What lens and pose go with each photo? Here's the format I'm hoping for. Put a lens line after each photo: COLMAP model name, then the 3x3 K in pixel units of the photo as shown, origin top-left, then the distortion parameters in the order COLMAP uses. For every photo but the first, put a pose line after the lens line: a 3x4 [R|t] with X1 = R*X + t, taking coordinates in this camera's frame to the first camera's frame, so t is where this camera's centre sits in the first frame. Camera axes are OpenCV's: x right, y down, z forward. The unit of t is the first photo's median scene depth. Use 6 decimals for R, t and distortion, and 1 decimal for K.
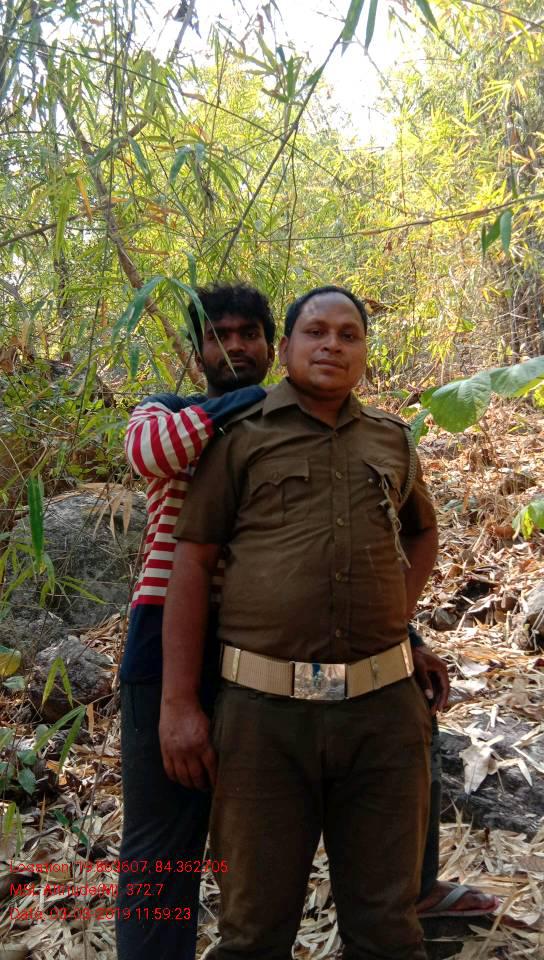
lens RADIAL K [[863.1, 0, 272.0], [0, 863.1, 480.0], [0, 0, 1]] dist [0.007904, 0.000213]
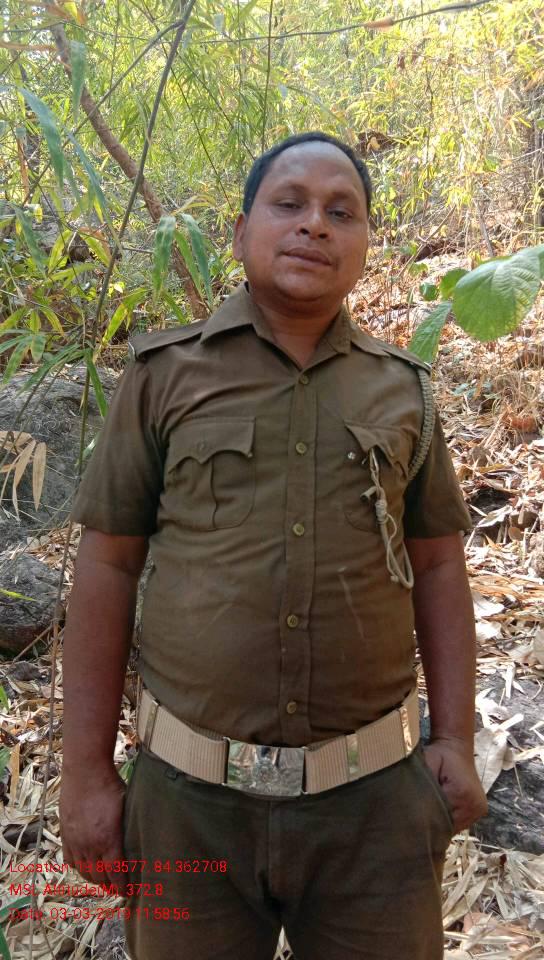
lens RADIAL K [[863.1, 0, 272.0], [0, 863.1, 480.0], [0, 0, 1]] dist [0.007904, 0.000213]
pose [[0.999901, 0.013246, 0.004727, 0.019918], [-0.013886, 0.983173, 0.182151, -0.045231], [-0.002234, -0.182198, 0.983259, 0.175173]]
